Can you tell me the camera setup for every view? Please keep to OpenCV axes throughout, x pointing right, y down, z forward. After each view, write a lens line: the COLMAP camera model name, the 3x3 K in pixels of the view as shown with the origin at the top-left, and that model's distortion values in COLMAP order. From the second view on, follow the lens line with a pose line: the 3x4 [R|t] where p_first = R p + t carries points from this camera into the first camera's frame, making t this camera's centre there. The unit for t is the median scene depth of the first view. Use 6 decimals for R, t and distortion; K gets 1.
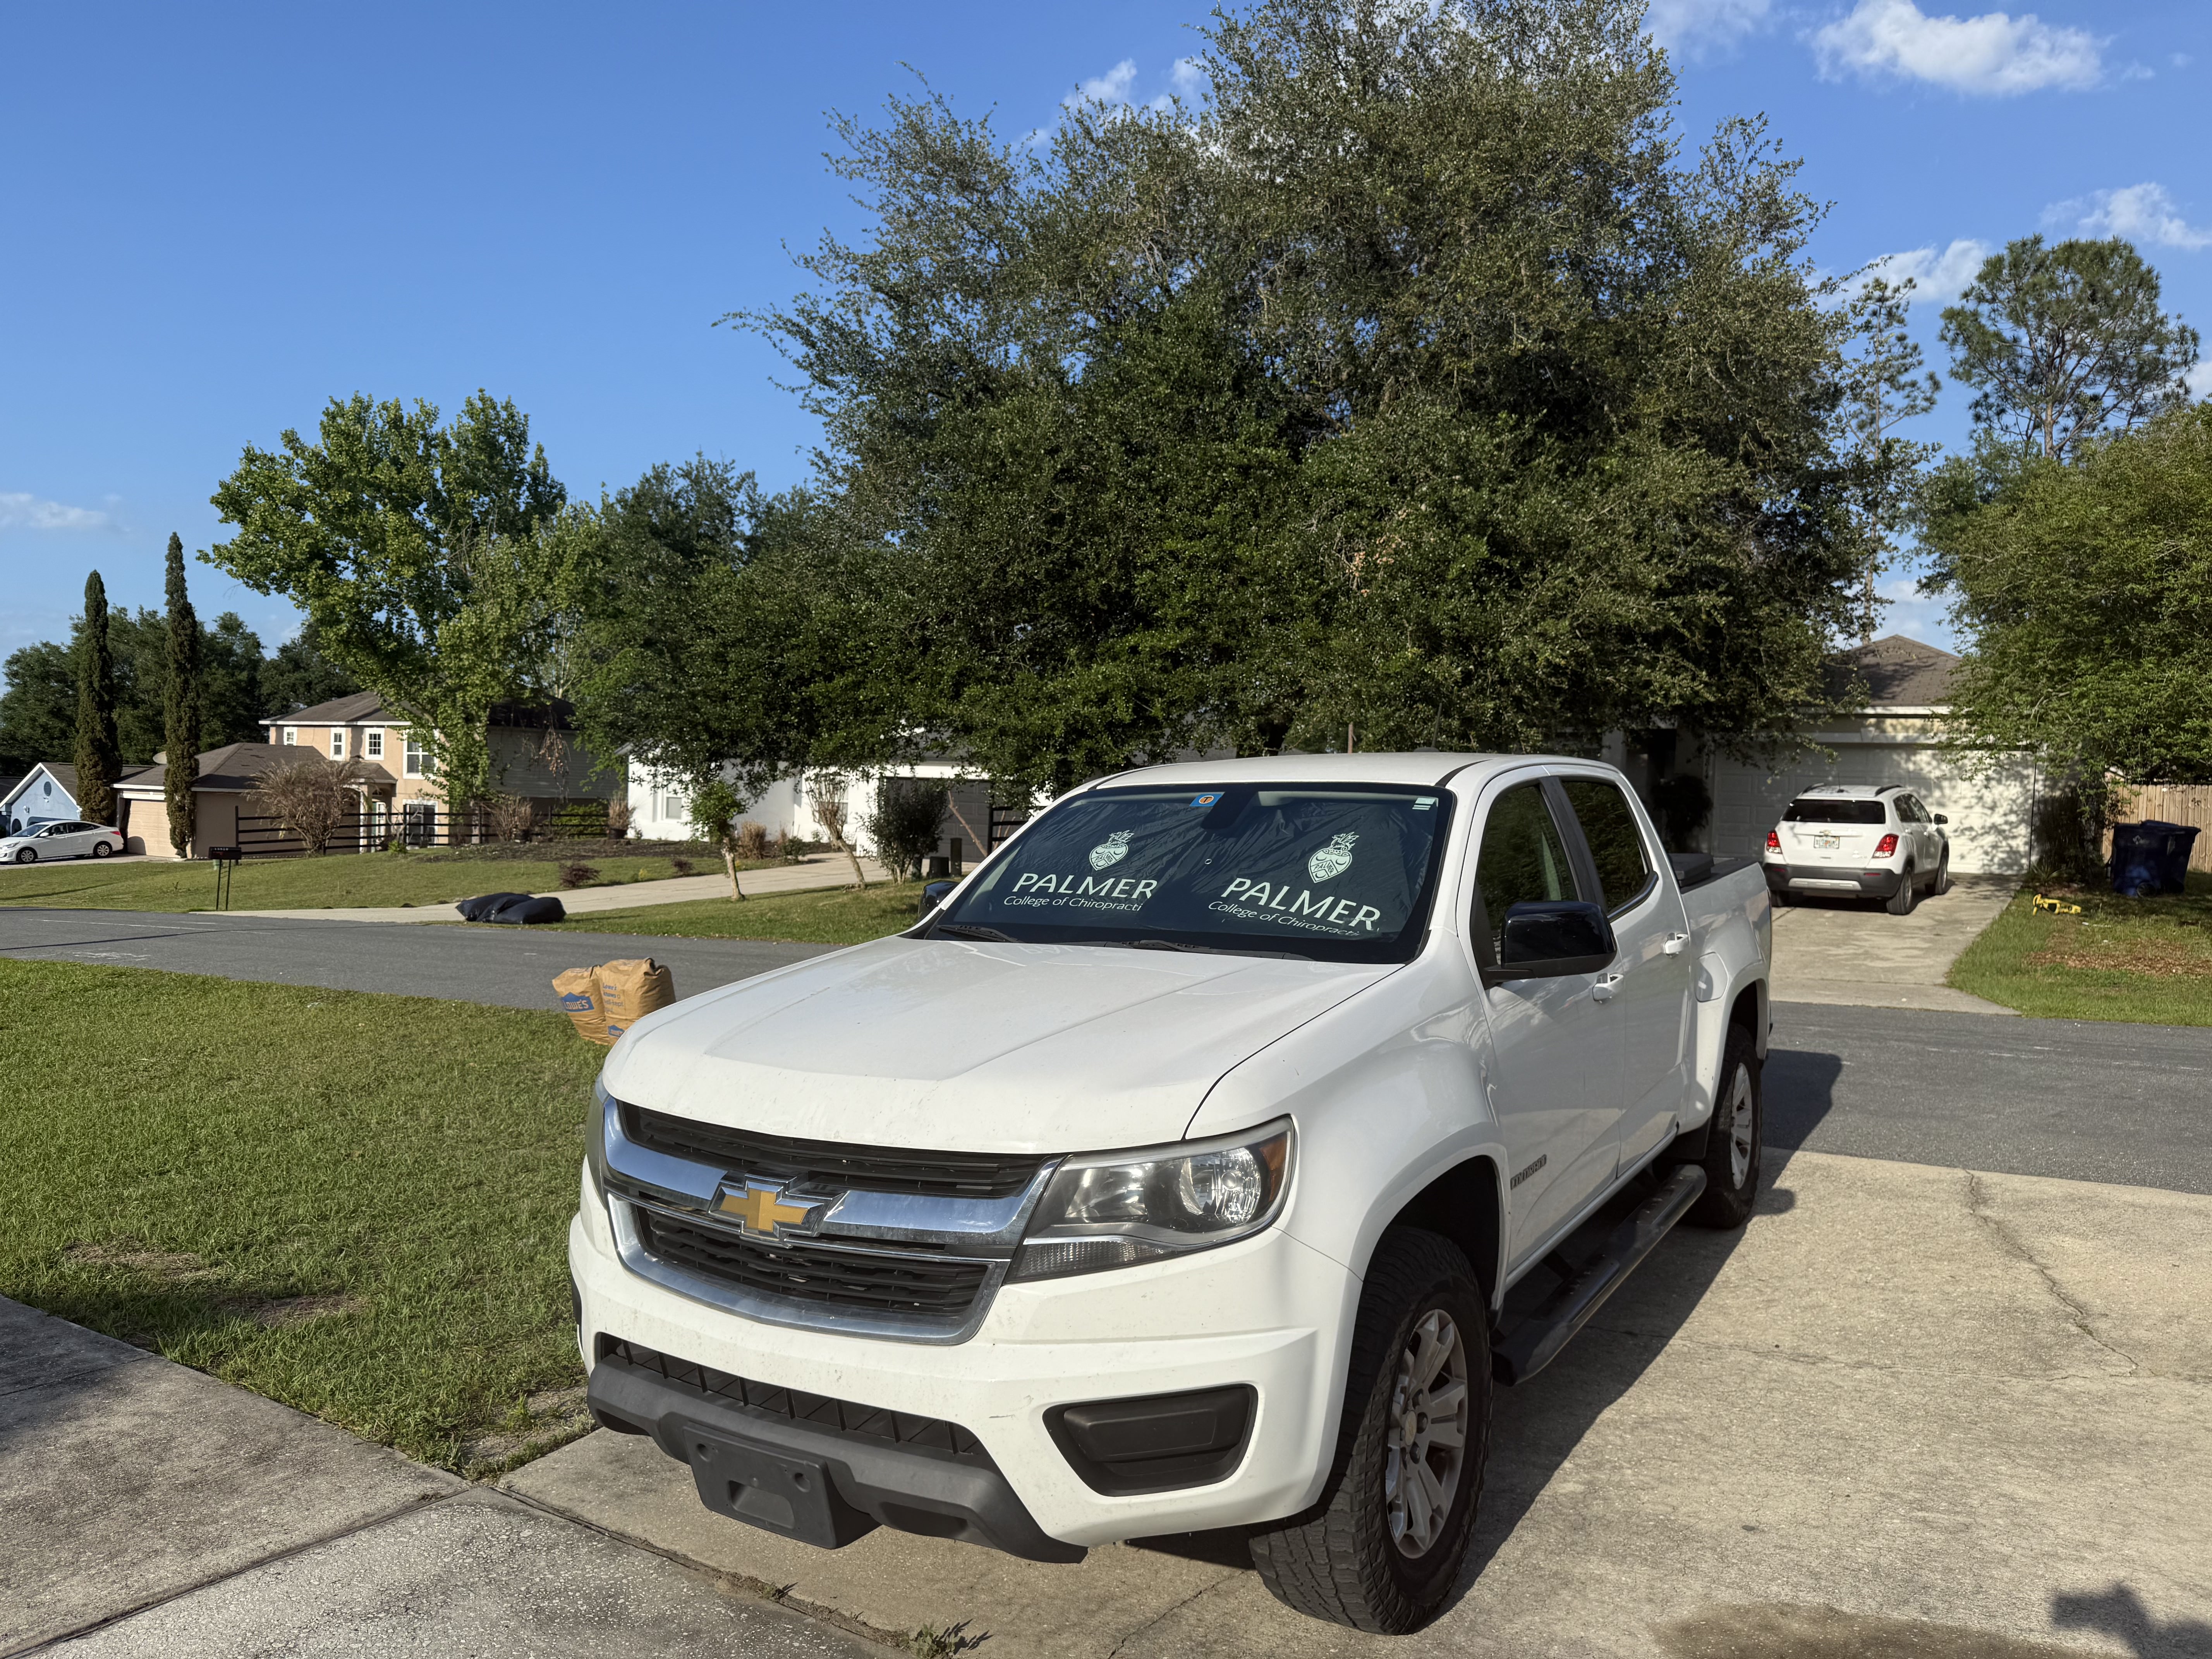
lens RADIAL K [[1543.4, 0, 1118.8], [0, 1543.4, 857.4], [0, 0, 1]] dist [0.063675, -0.092025]
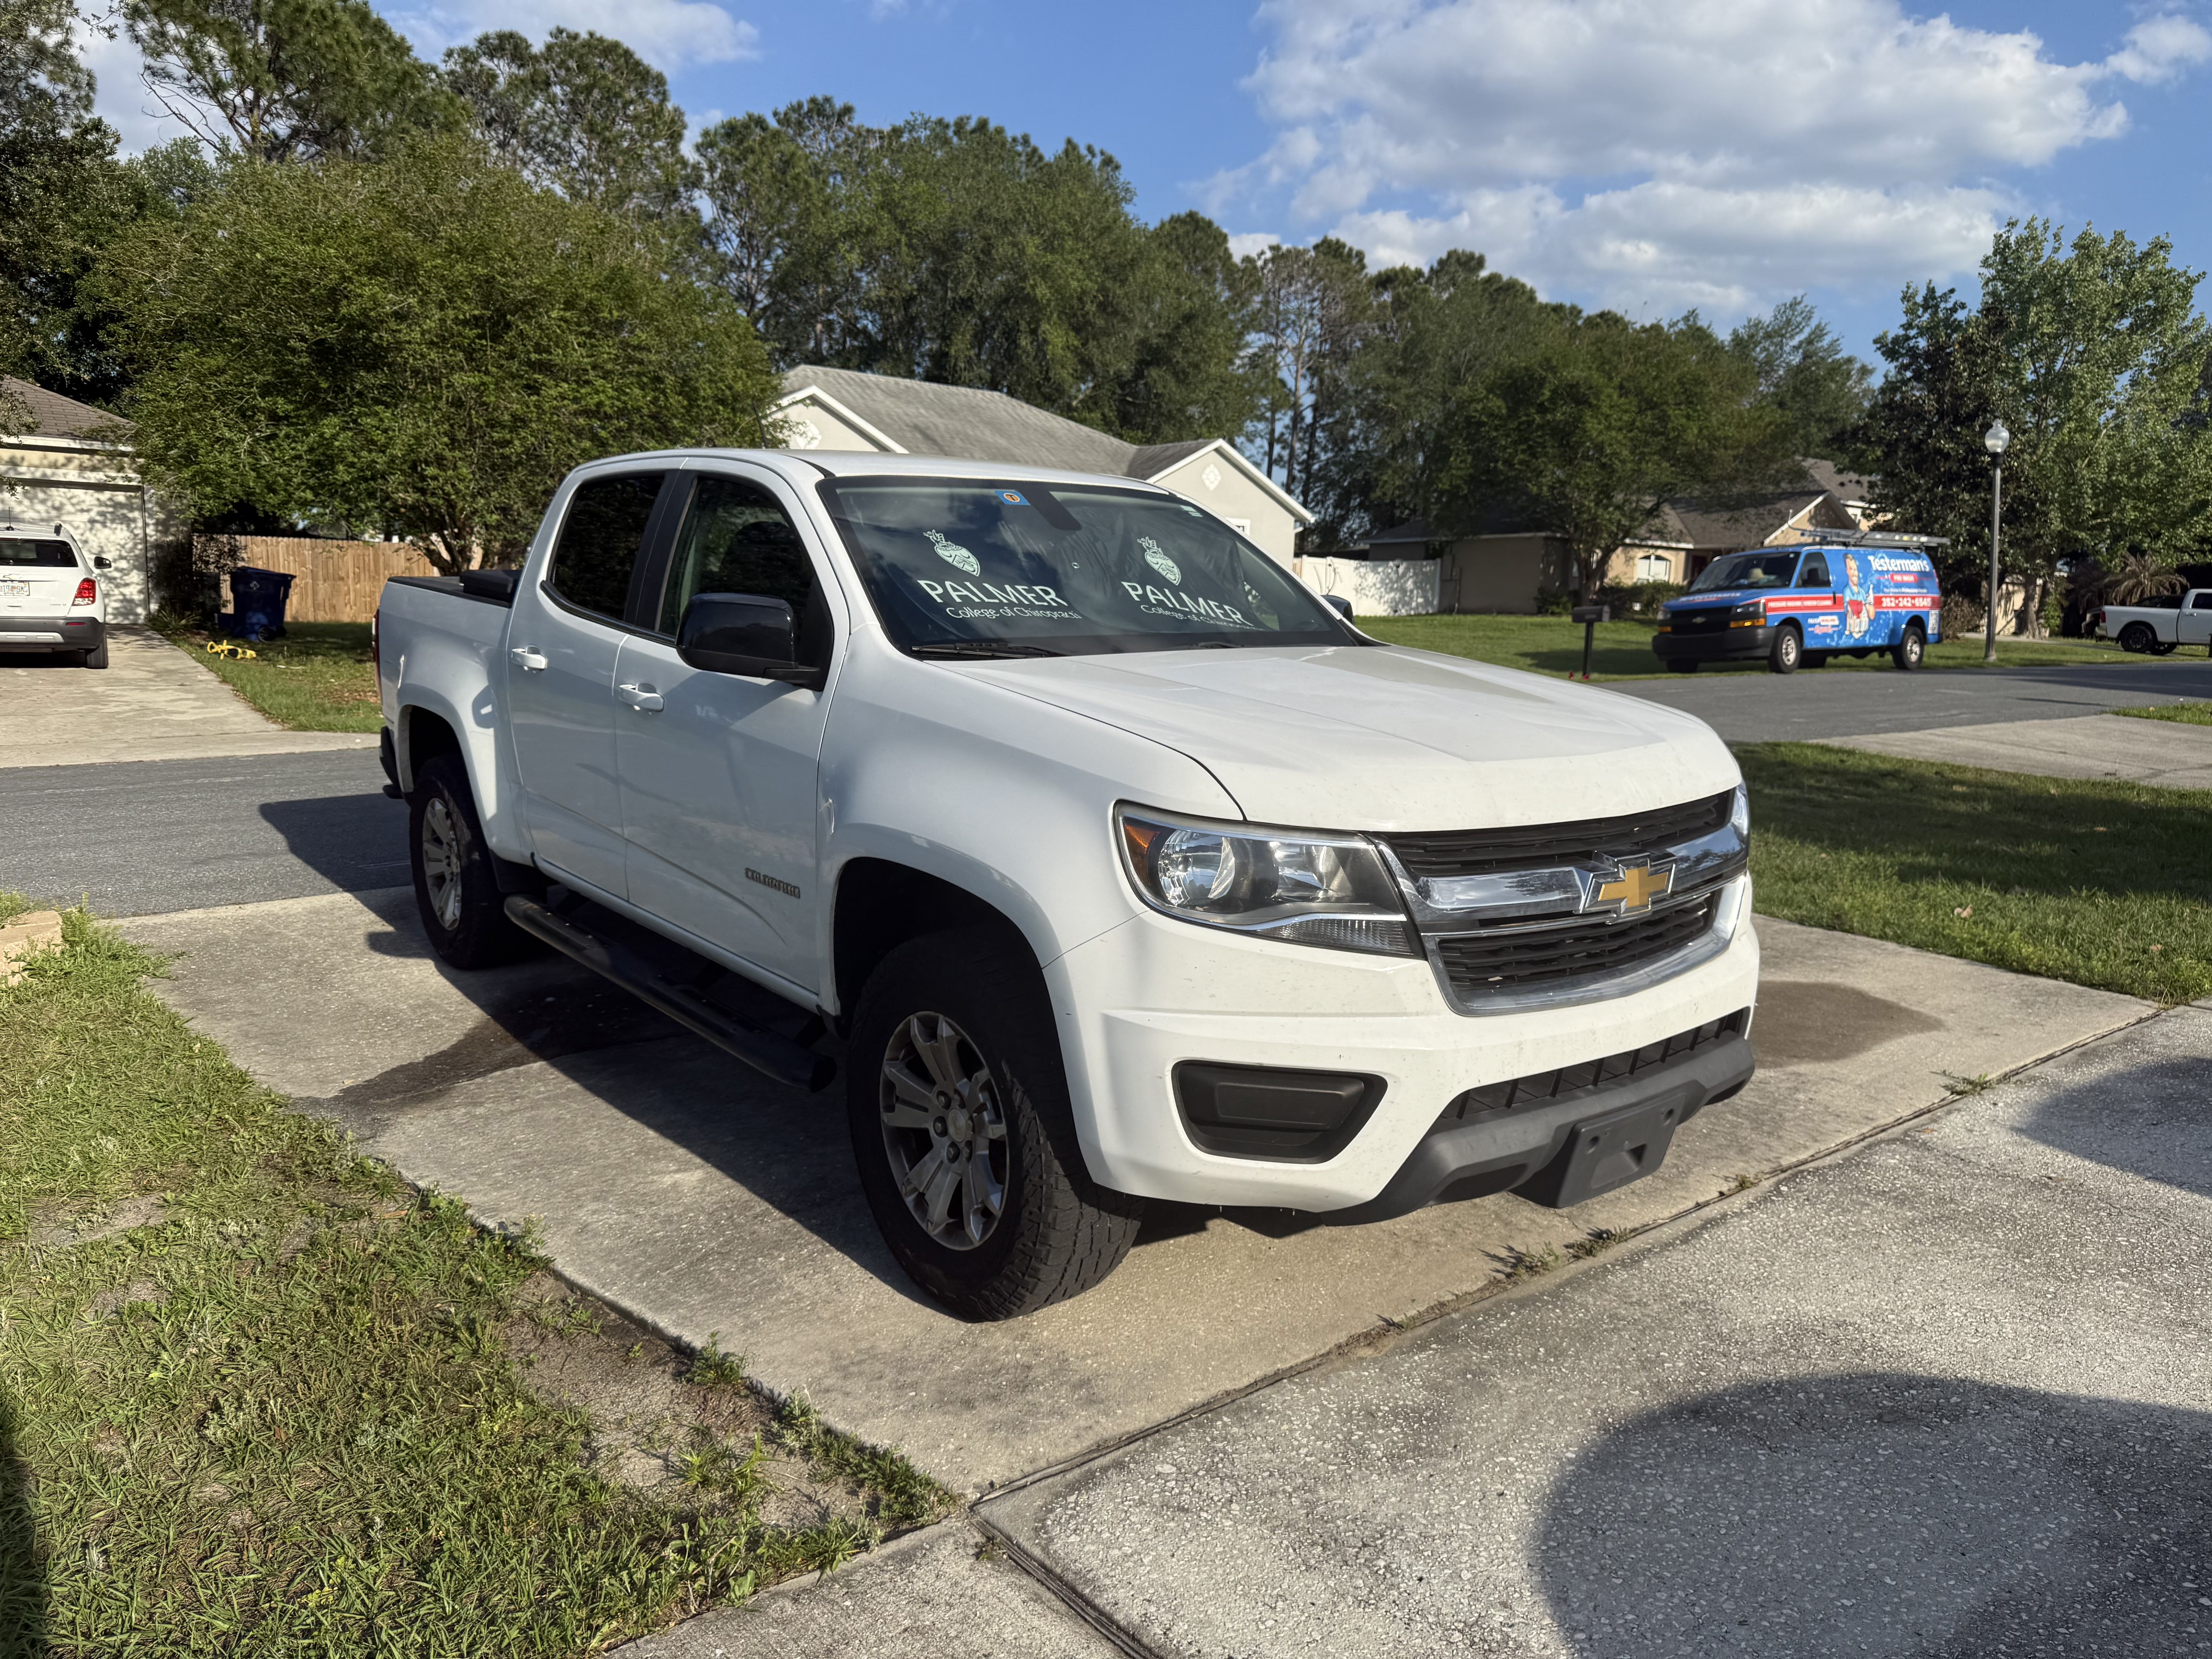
lens RADIAL K [[1543.4, 0, 1118.8], [0, 1543.4, 857.4], [0, 0, 1]] dist [0.063675, -0.092025]
pose [[0.328491, -0.161127, 0.930662, -0.157601], [0.016674, 0.986177, 0.164853, 0.004938], [-0.944360, -0.038635, 0.326637, 0.123245]]
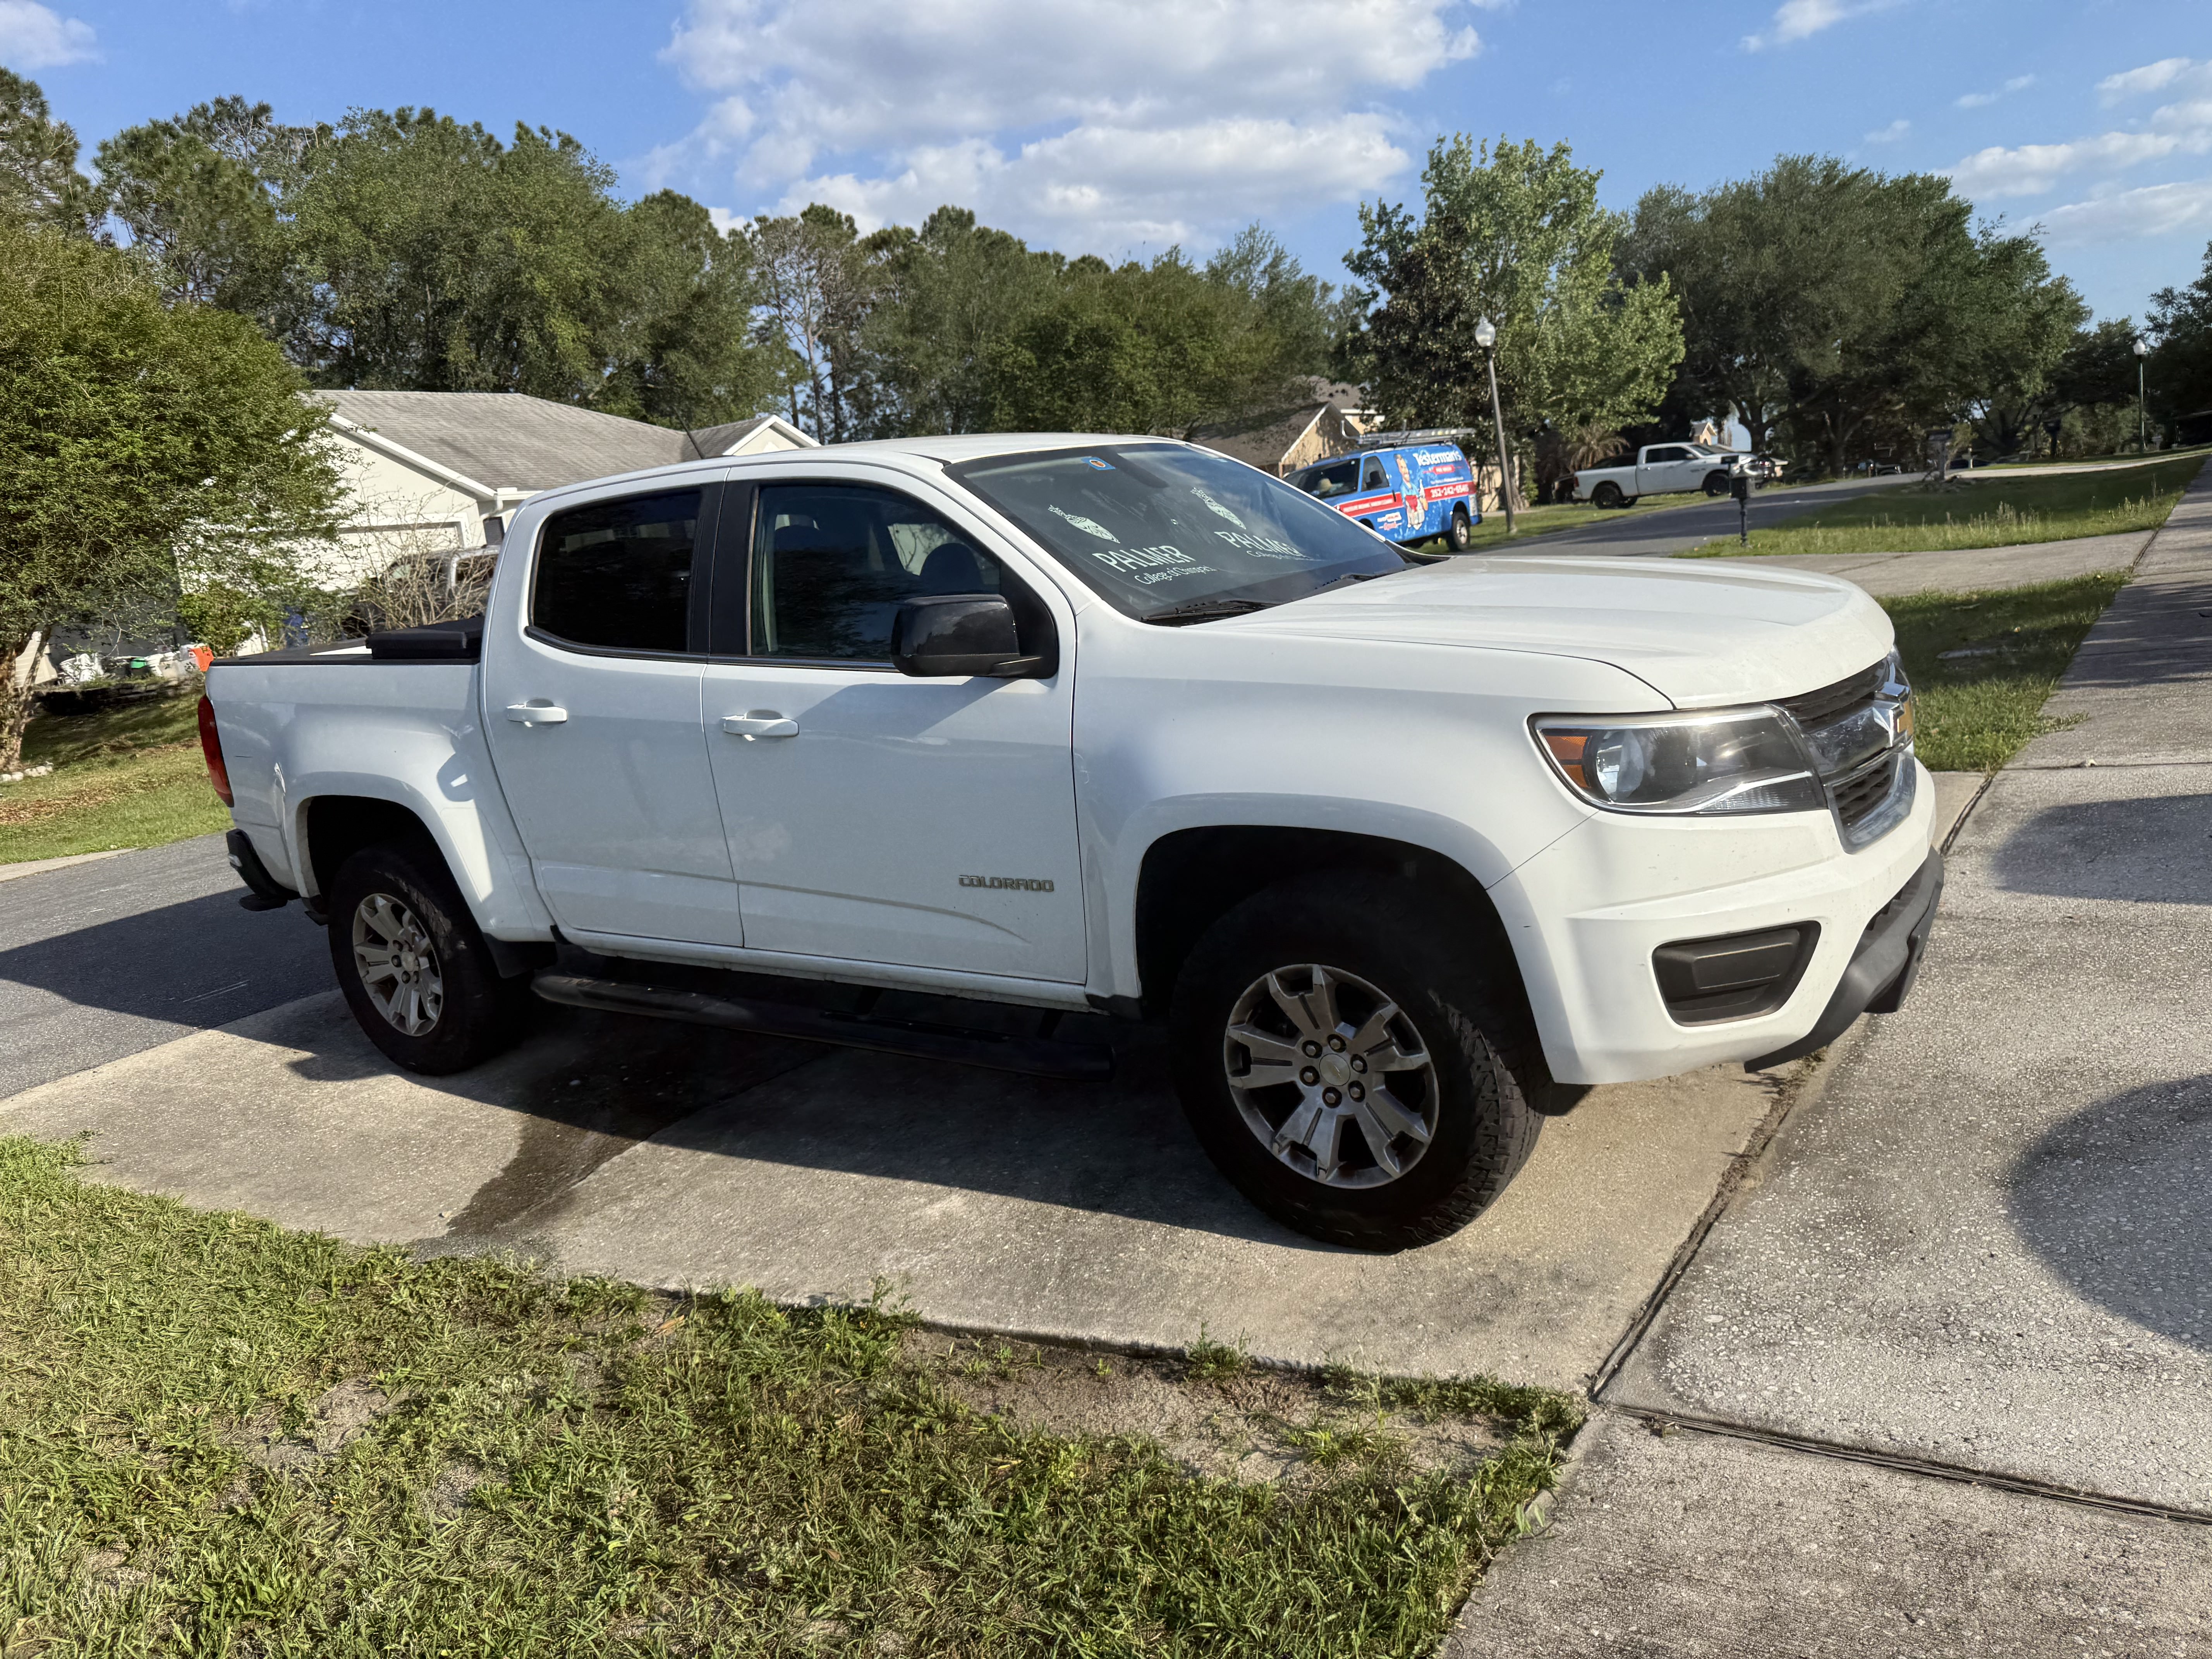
lens RADIAL K [[1553.7, 0, 1106.0], [0, 1553.7, 829.5], [0, 0, 1]] dist [0.038736, -0.049990]
pose [[0.038058, -0.199461, 0.979166, -0.171658], [0.157074, 0.968889, 0.191263, -0.000120], [-0.986853, 0.146523, 0.068204, 0.187774]]
